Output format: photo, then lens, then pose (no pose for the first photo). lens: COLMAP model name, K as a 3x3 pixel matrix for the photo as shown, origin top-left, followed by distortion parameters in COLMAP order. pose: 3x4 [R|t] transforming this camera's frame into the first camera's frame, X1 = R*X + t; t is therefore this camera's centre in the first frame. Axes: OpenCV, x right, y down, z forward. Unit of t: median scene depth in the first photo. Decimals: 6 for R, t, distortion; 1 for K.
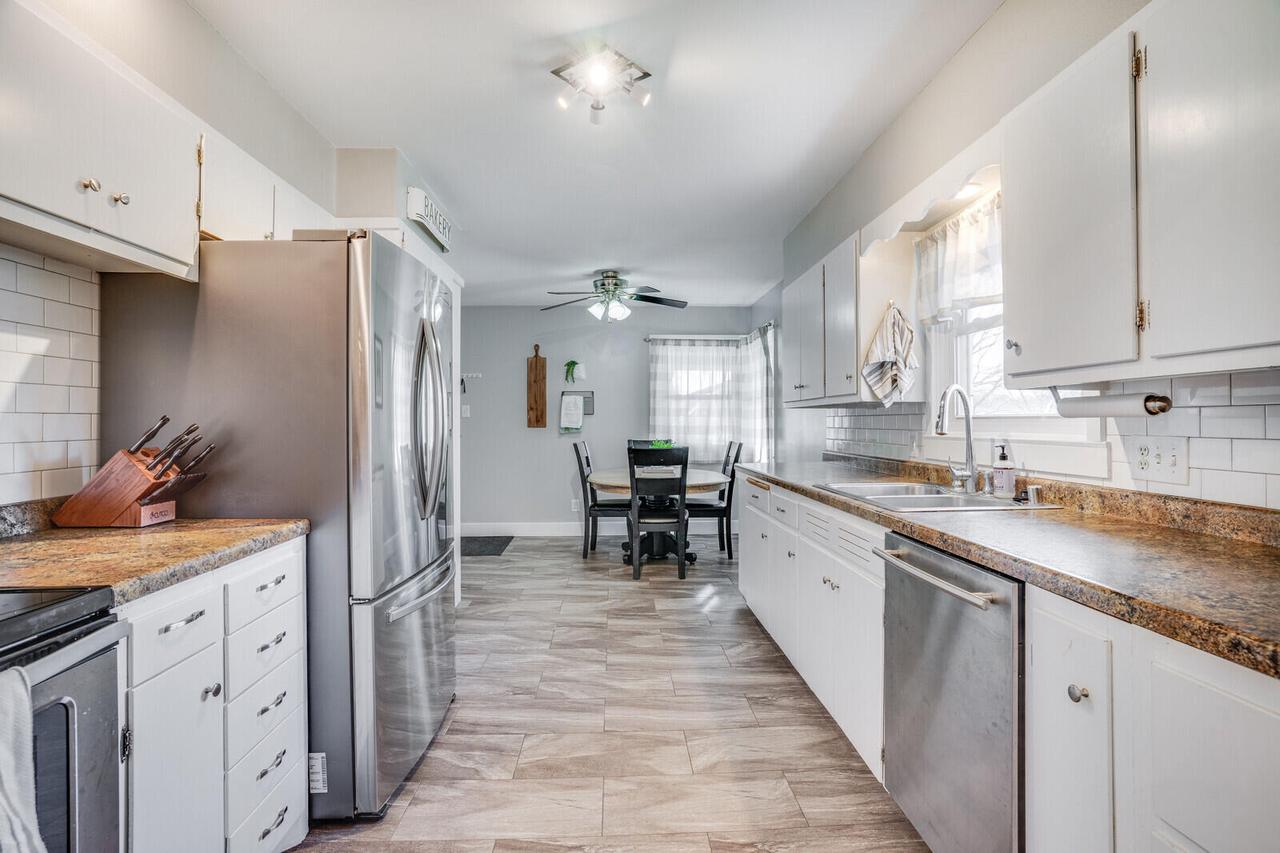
lens RADIAL K [[672.8, 0, 636.9], [0, 672.8, 428.8], [0, 0, 1]] dist [0.001810, 0.000154]
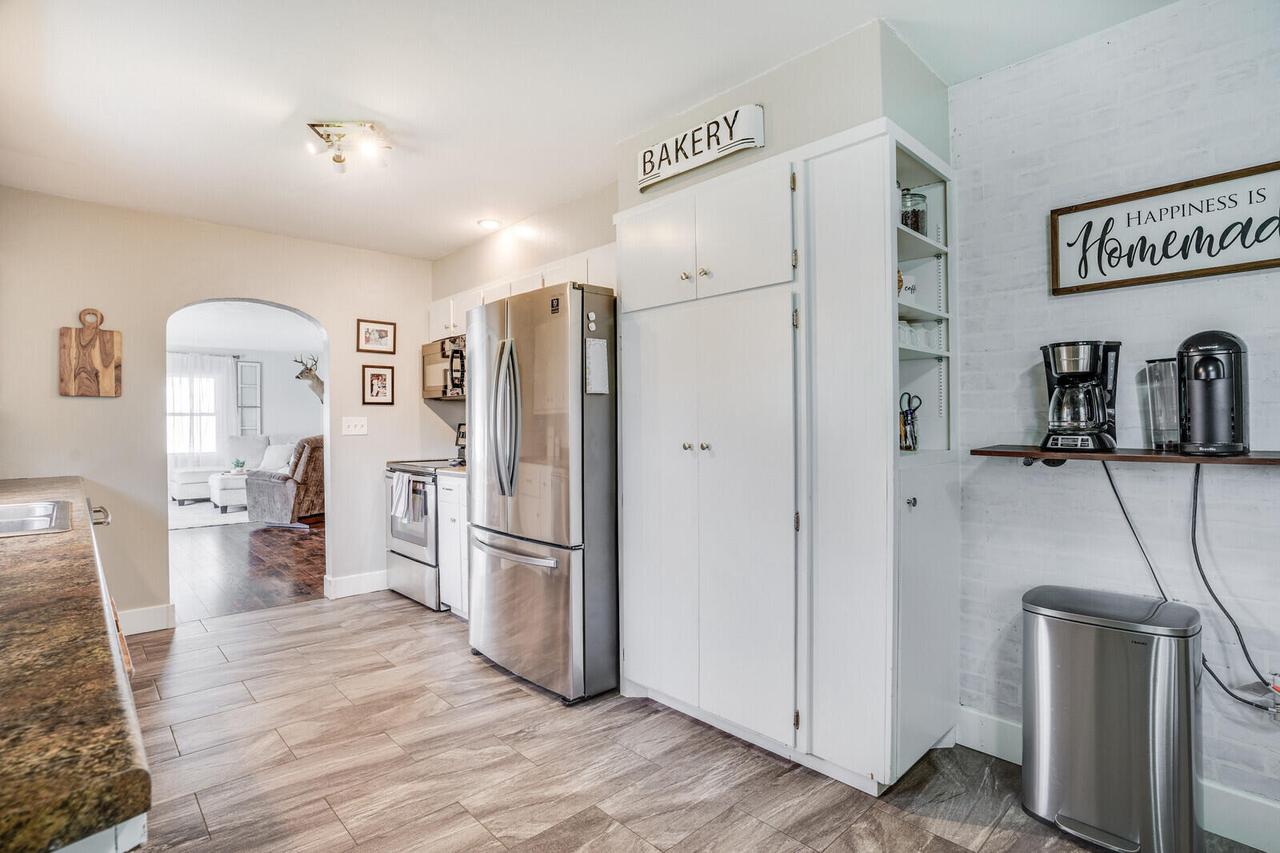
lens RADIAL K [[614.8, 0, 640.5], [0, 614.8, 427.5], [0, 0, 1]] dist [-0.002326, -0.000238]
pose [[-0.757711, 0.004556, -0.652574, 0.229086], [0.004899, 0.999987, 0.001293, -0.009245], [0.652572, -0.002217, -0.757724, 1.717869]]
